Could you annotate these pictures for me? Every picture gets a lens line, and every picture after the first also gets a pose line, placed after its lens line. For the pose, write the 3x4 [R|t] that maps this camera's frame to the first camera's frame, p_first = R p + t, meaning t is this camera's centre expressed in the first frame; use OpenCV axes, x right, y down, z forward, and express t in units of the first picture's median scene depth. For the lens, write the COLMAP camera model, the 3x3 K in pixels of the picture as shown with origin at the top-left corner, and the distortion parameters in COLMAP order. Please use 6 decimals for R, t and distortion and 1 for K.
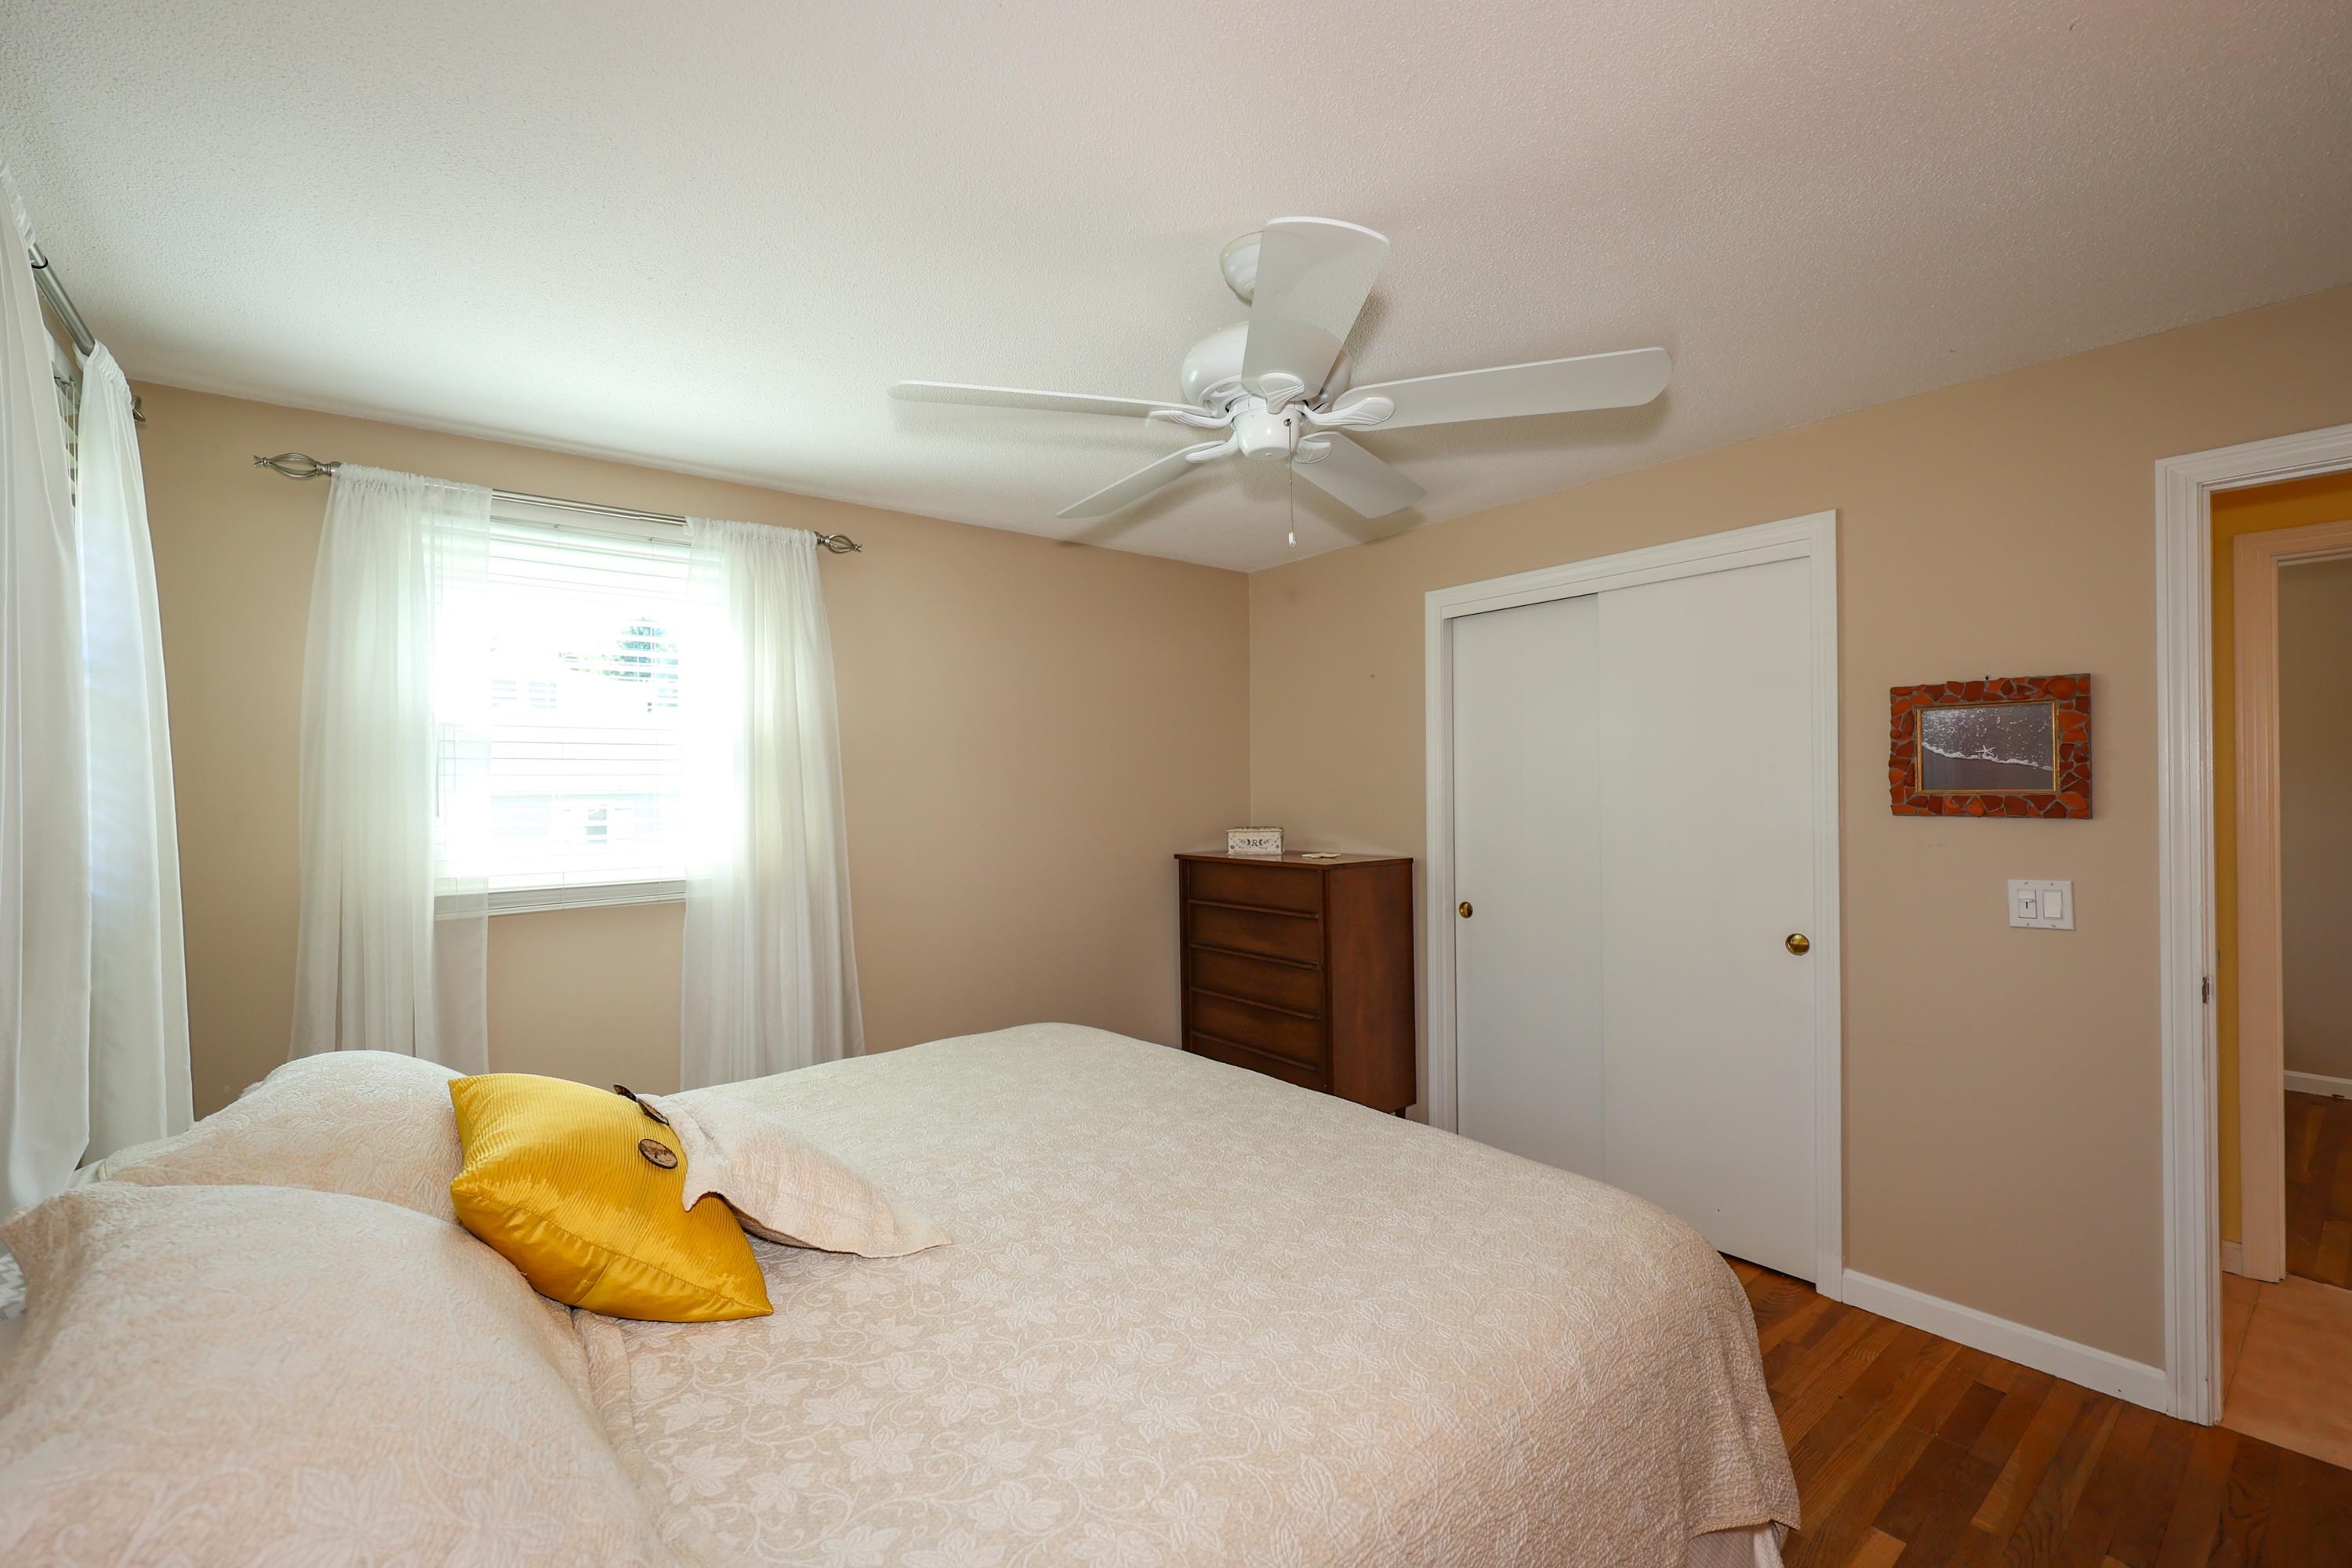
lens RADIAL K [[976.8, 0, 1177.0], [0, 976.8, 792.7], [0, 0, 1]] dist [0.000602, -0.000112]
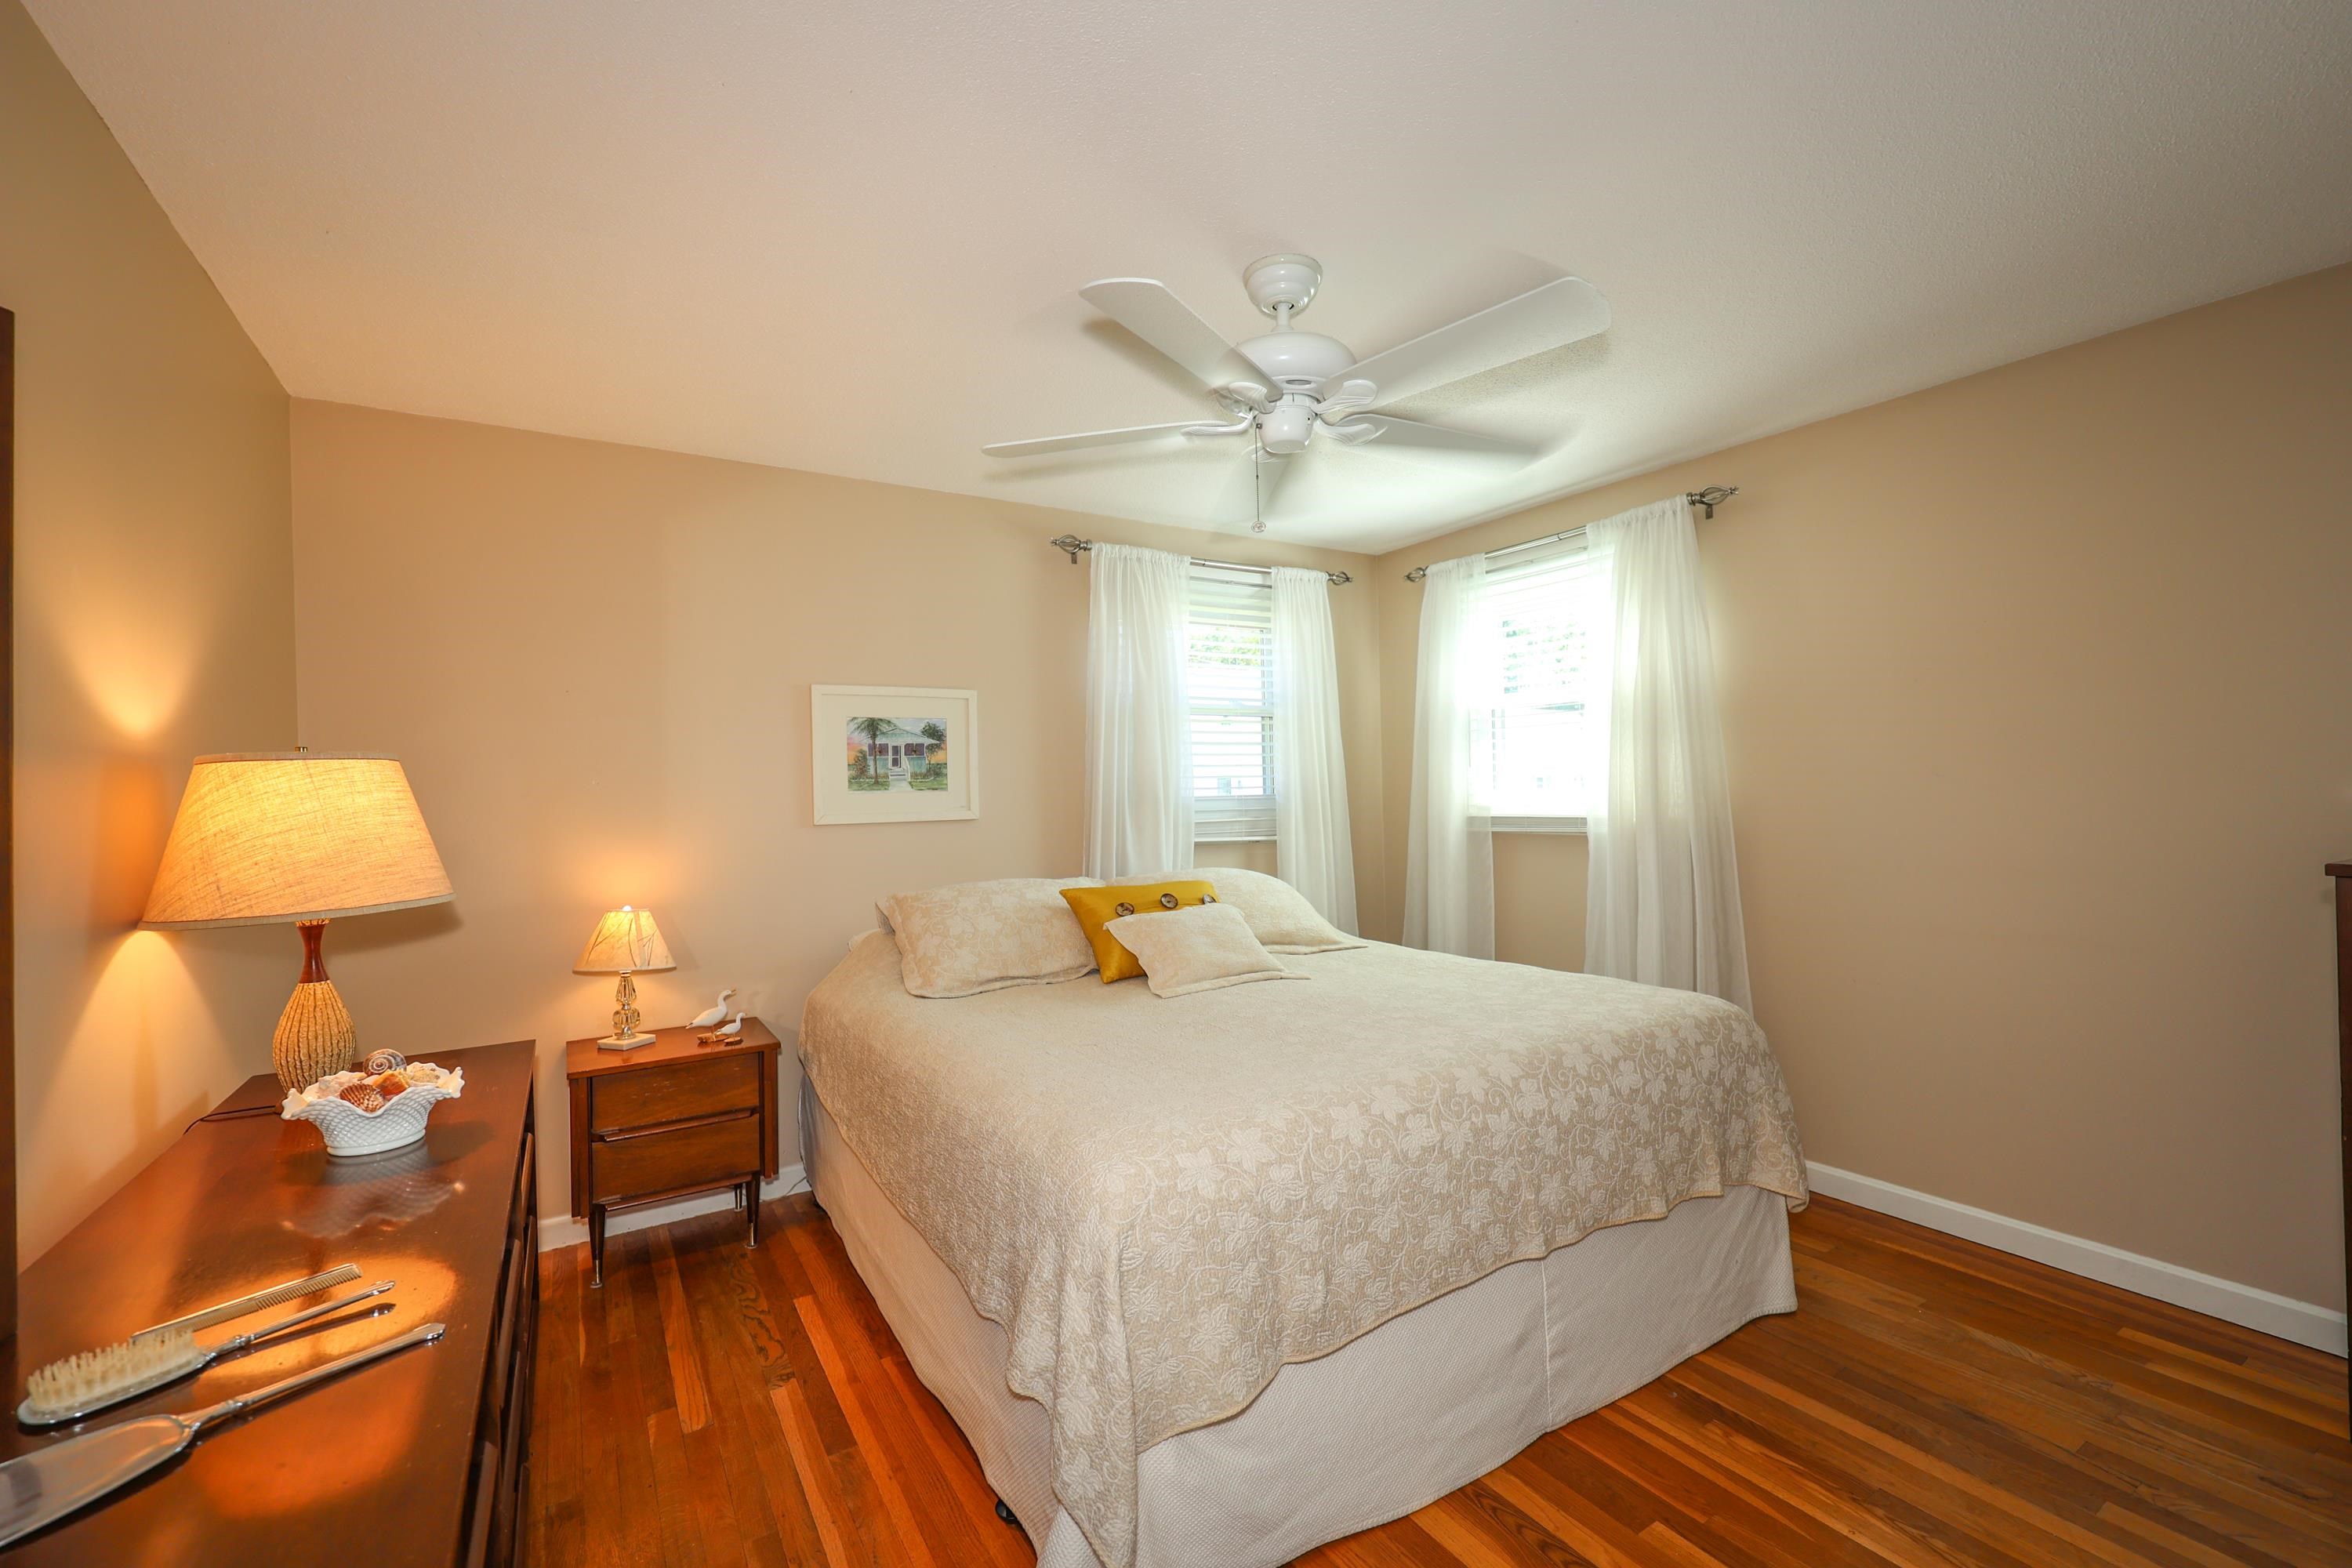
lens RADIAL K [[976.8, 0, 1177.0], [0, 976.8, 792.7], [0, 0, 1]] dist [0.000602, -0.000112]
pose [[-0.116931, 0.020950, -0.992919, 0.834852], [0.015288, 0.999697, 0.019293, 0.026367], [0.993022, -0.012924, -0.117216, 0.658020]]
